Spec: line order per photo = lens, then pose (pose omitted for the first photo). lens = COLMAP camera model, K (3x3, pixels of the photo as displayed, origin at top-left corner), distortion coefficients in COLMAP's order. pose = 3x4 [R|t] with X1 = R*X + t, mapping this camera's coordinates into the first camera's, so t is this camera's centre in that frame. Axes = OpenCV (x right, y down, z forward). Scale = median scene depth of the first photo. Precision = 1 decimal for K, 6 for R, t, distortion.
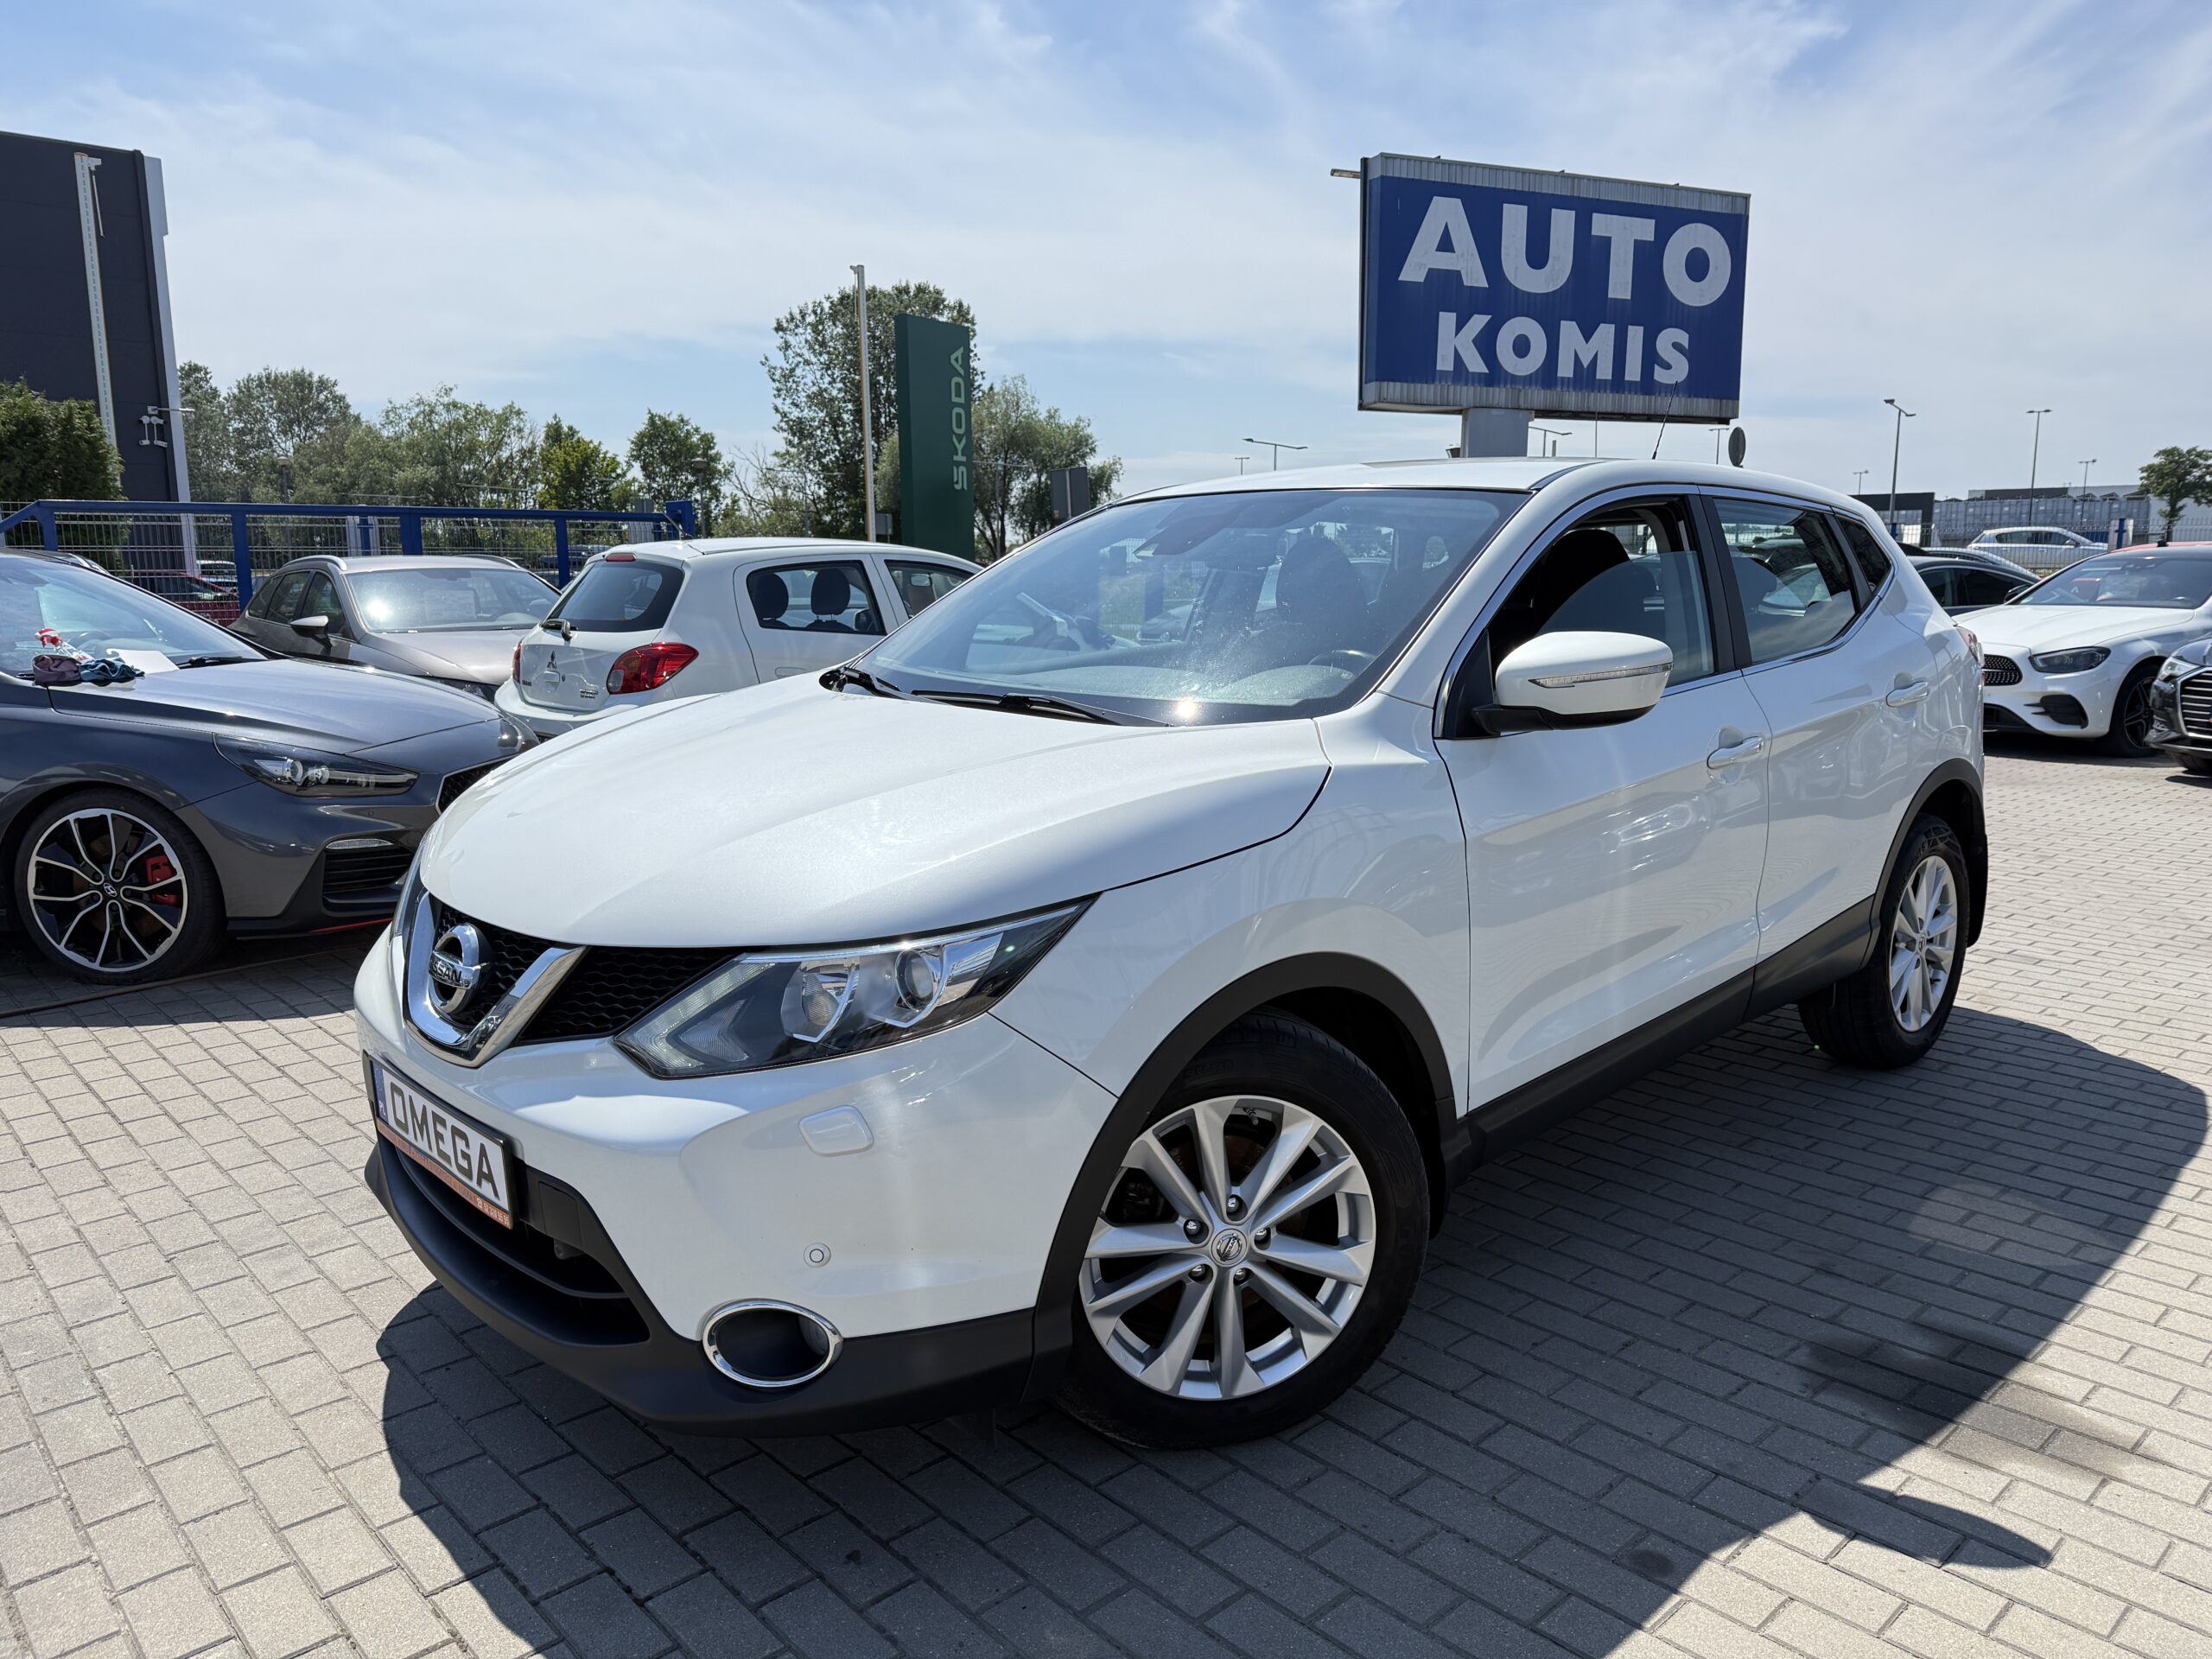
lens RADIAL K [[1612.8, 0, 1065.1], [0, 1612.8, 851.6], [0, 0, 1]] dist [0.027802, -0.043770]
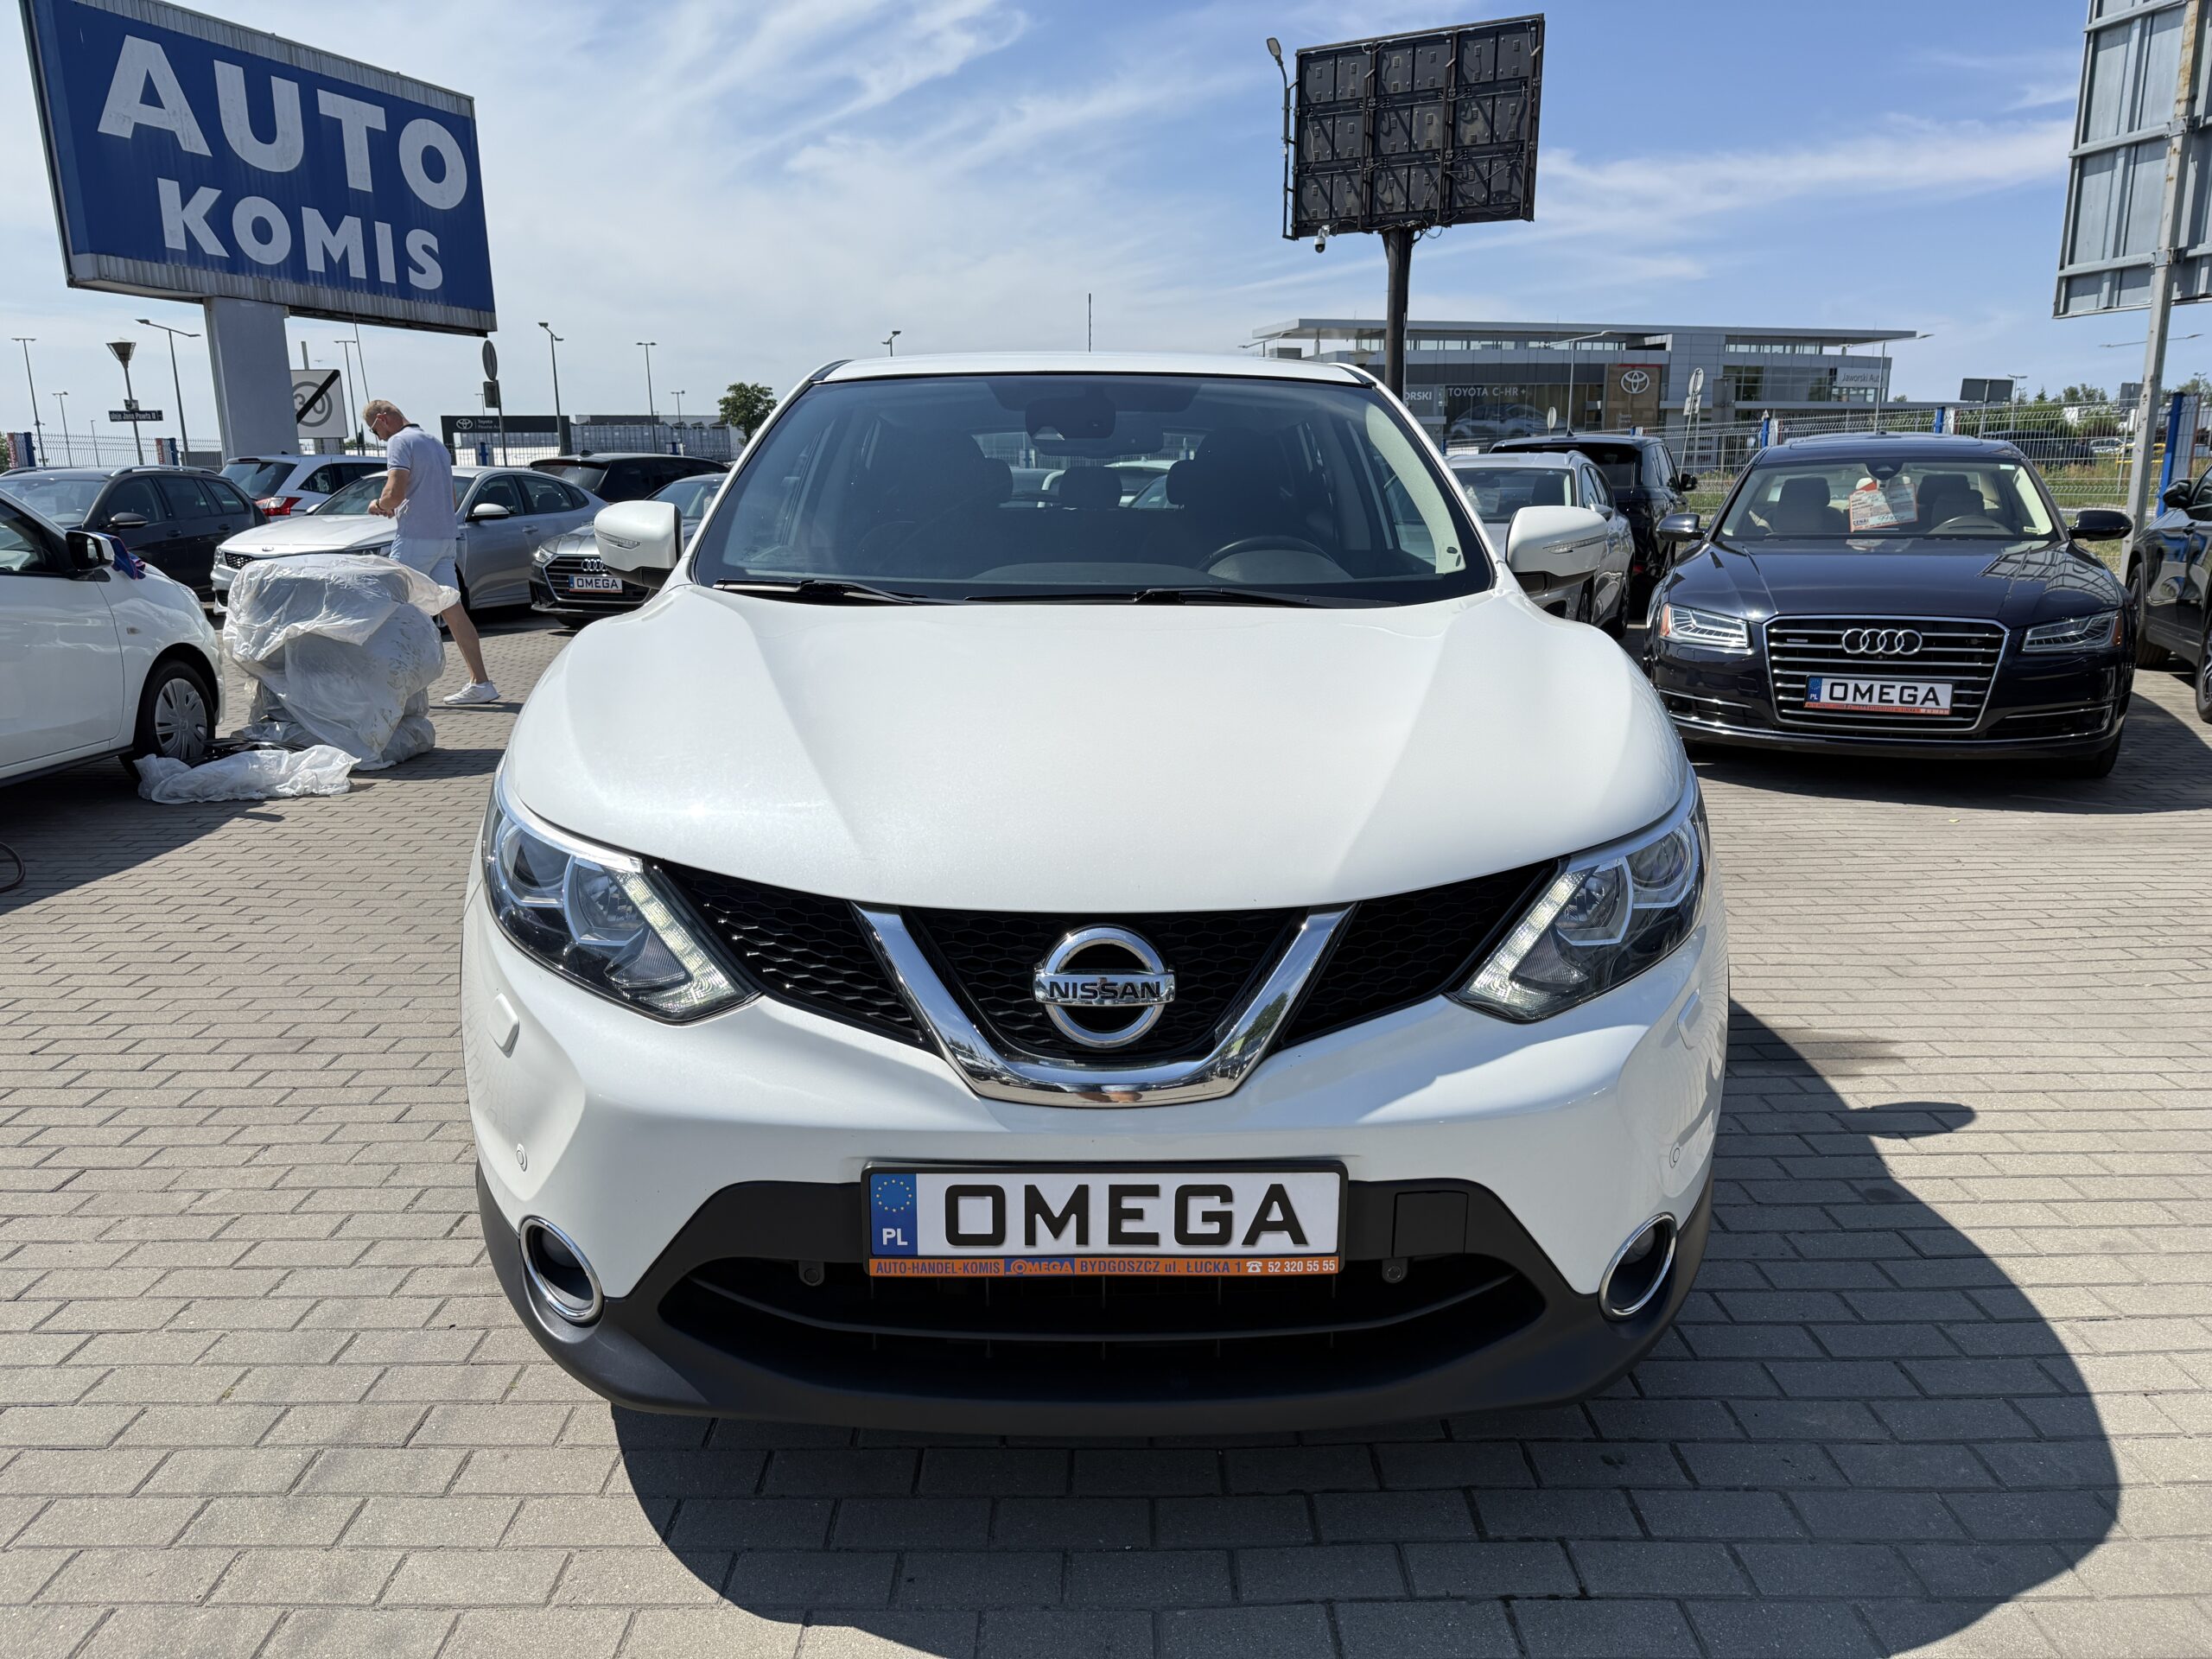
lens RADIAL K [[1589.1, 0, 1180.9], [0, 1589.1, 848.6], [0, 0, 1]] dist [0.037333, -0.036831]
pose [[0.652244, -0.171384, 0.738380, -0.094729], [0.136421, 0.984740, 0.108059, -0.006521], [-0.745632, 0.030250, 0.665671, 0.054747]]
